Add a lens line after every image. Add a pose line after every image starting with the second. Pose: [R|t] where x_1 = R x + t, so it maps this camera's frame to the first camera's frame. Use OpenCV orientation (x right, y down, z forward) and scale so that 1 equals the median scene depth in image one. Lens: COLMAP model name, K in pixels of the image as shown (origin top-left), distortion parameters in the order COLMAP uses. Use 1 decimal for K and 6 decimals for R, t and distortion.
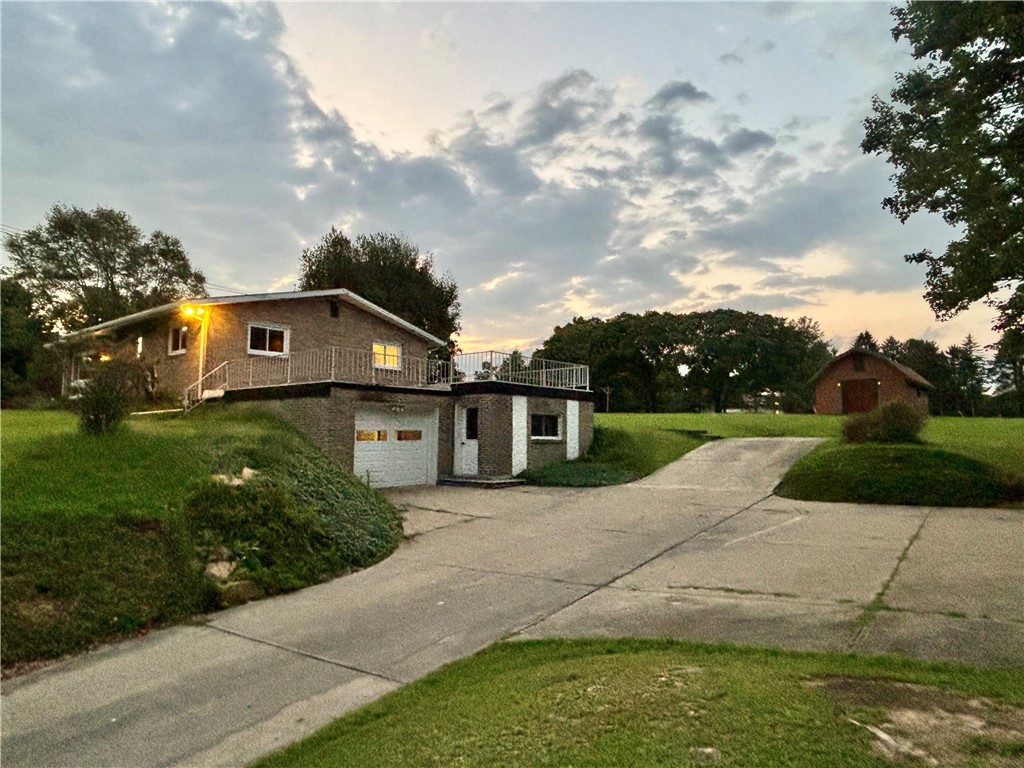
lens RADIAL K [[659.2, 0, 512.2], [0, 659.2, 384.0], [0, 0, 1]] dist [-0.005892, -0.000426]
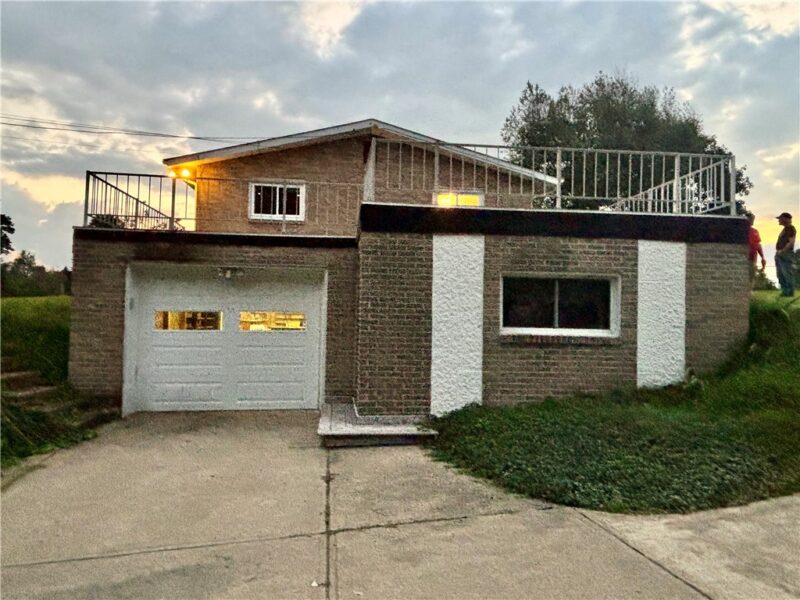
lens RADIAL K [[539.2, 0, 400.2], [0, 539.2, 299.4], [0, 0, 1]] dist [0.047278, -0.000925]
pose [[0.686393, -0.010735, -0.727152, 0.228651], [0.041538, 0.998837, 0.024464, 0.046960], [0.726044, -0.046996, 0.686041, 0.676732]]
